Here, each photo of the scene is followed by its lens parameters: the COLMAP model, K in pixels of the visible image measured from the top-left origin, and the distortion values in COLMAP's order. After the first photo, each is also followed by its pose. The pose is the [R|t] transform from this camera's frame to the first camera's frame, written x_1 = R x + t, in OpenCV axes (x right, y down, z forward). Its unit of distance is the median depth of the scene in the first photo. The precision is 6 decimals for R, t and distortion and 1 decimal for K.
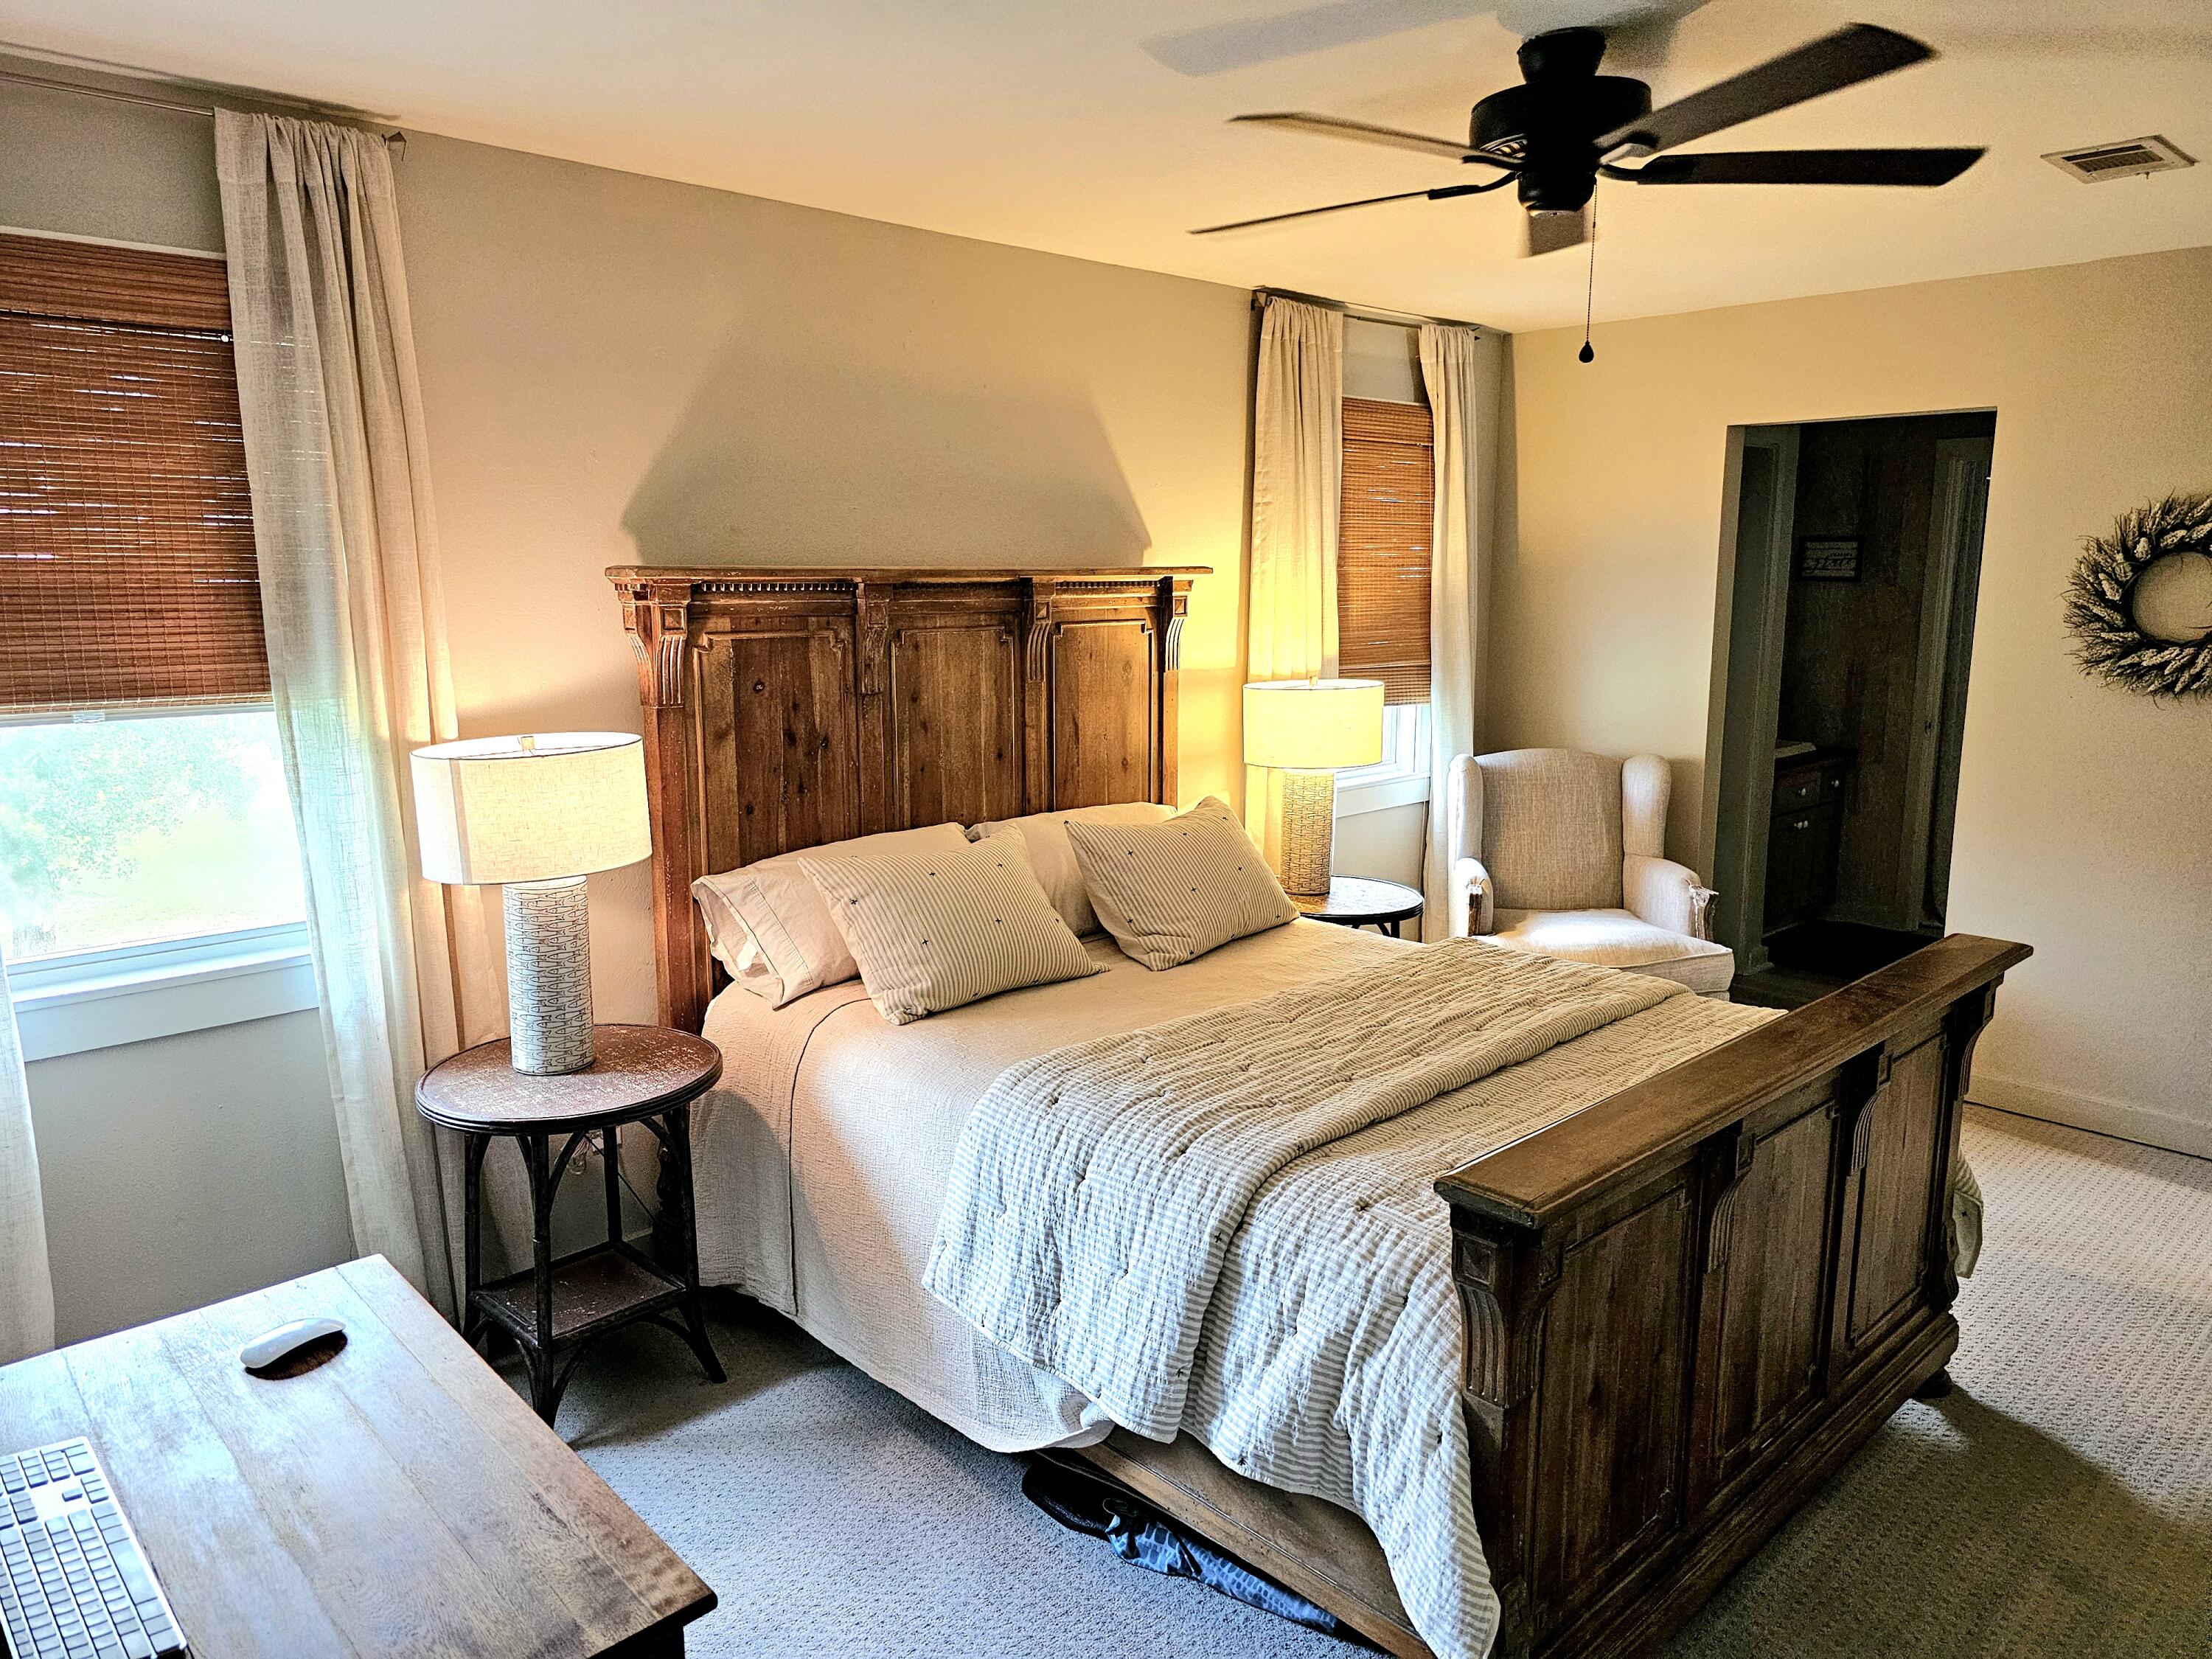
lens RADIAL K [[1488.8, 0, 1105.2], [0, 1488.8, 818.1], [0, 0, 1]] dist [0.020848, -0.008415]
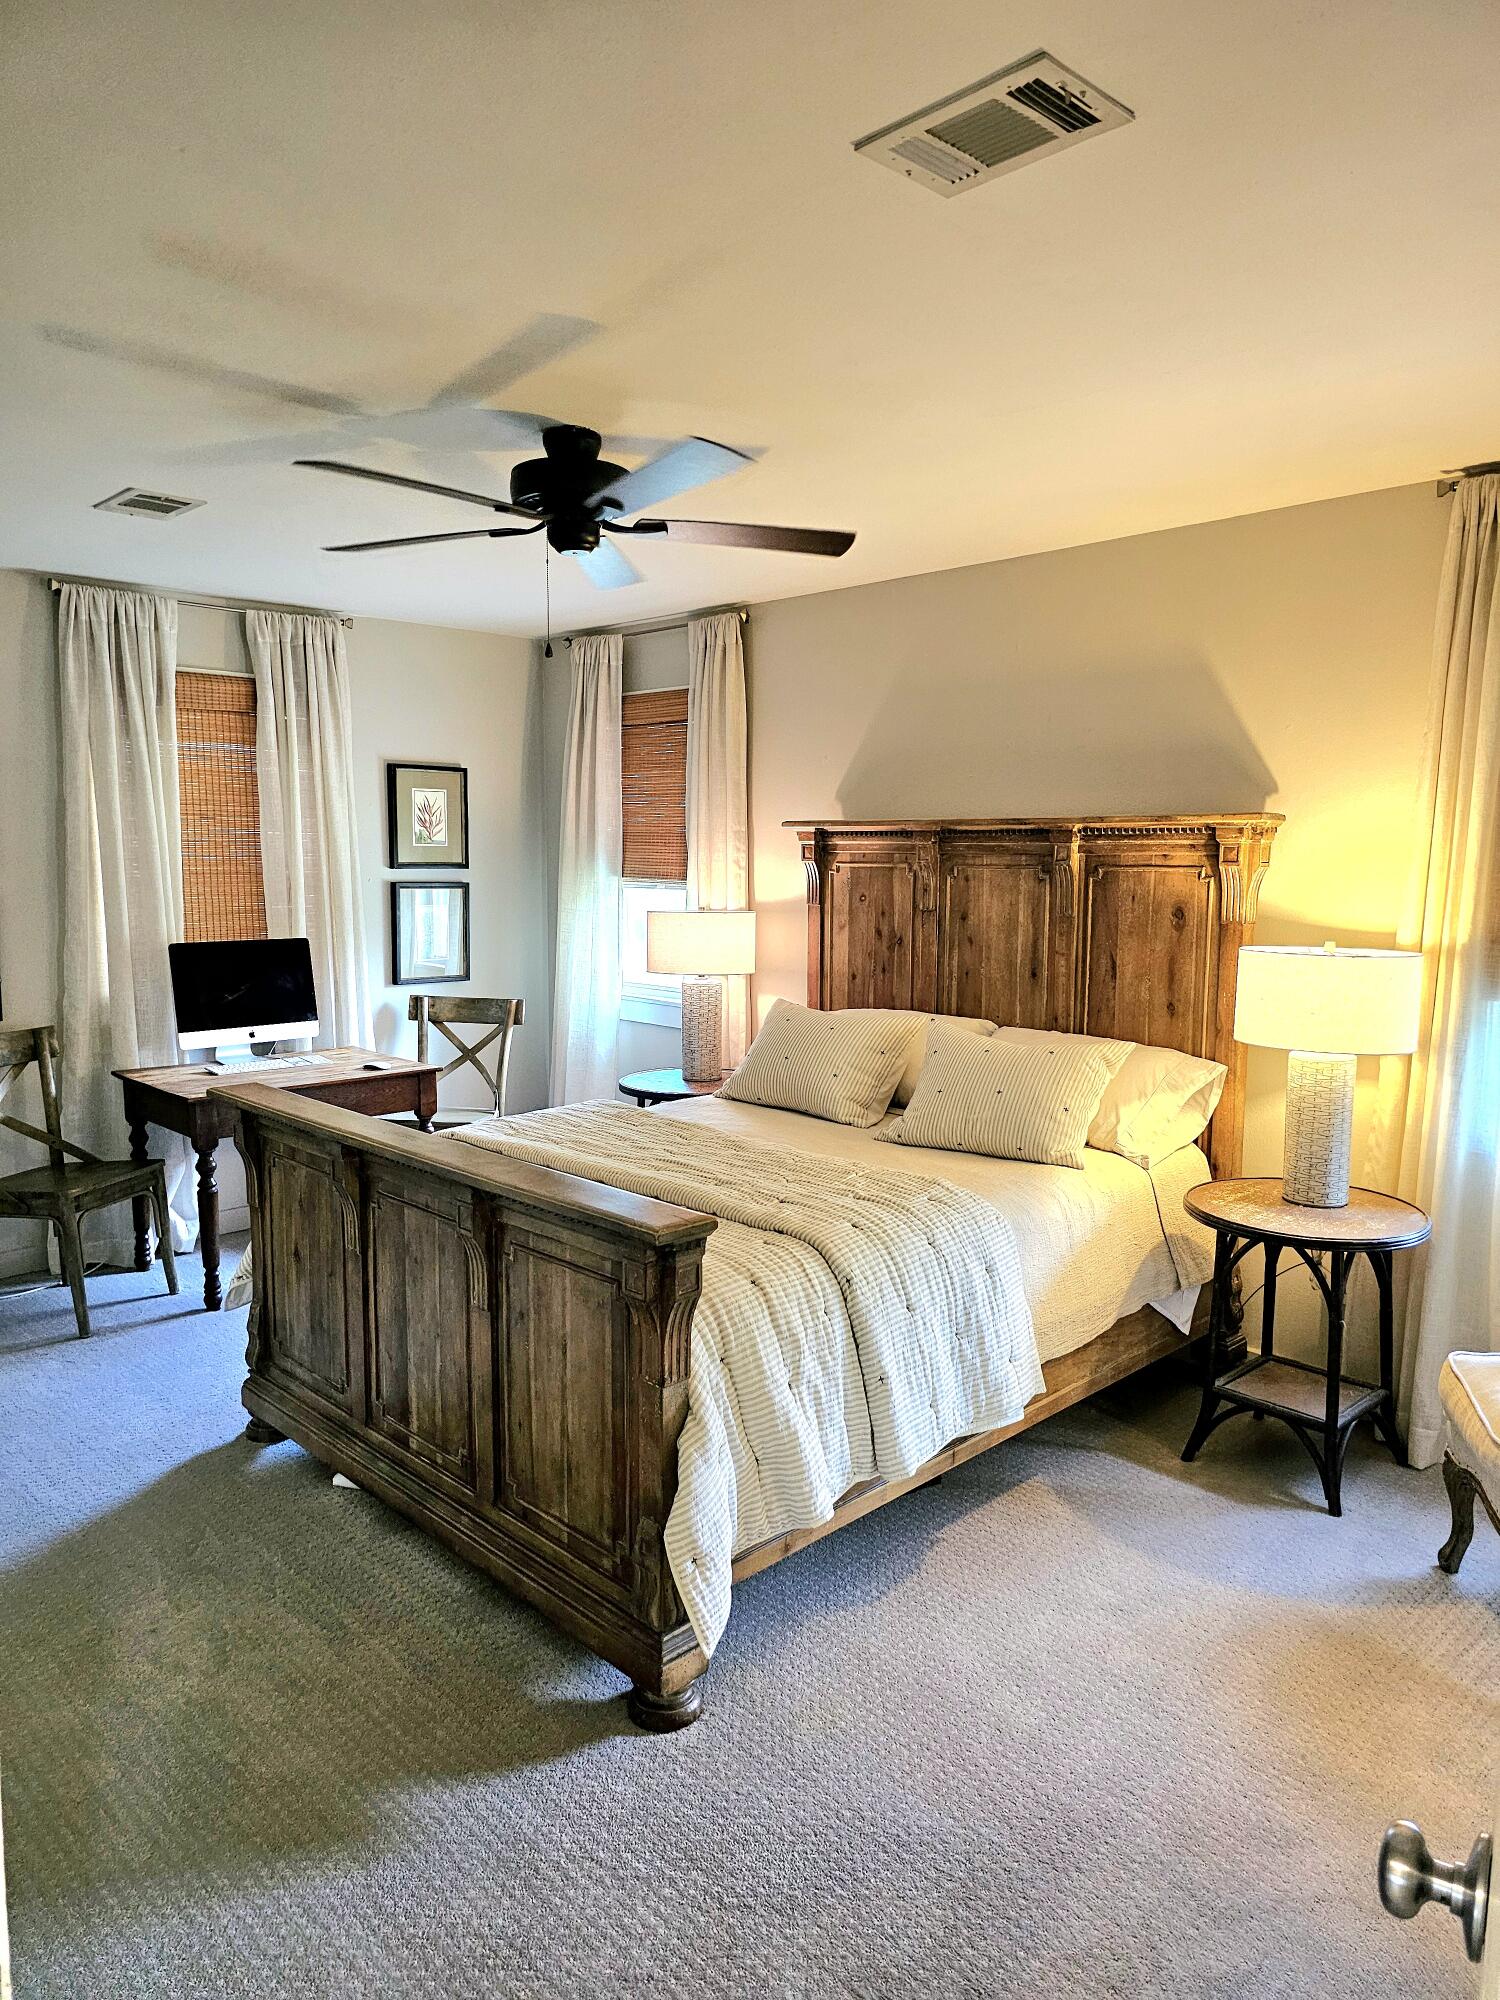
lens RADIAL K [[1346.1, 0, 743.0], [0, 1346.1, 1021.9], [0, 0, 1]] dist [0.020848, -0.008415]
pose [[0.005393, 0.128957, -0.991636, 1.055670], [-0.168757, 0.977544, 0.126207, -0.107389], [0.985643, 0.166665, 0.027034, 0.789350]]
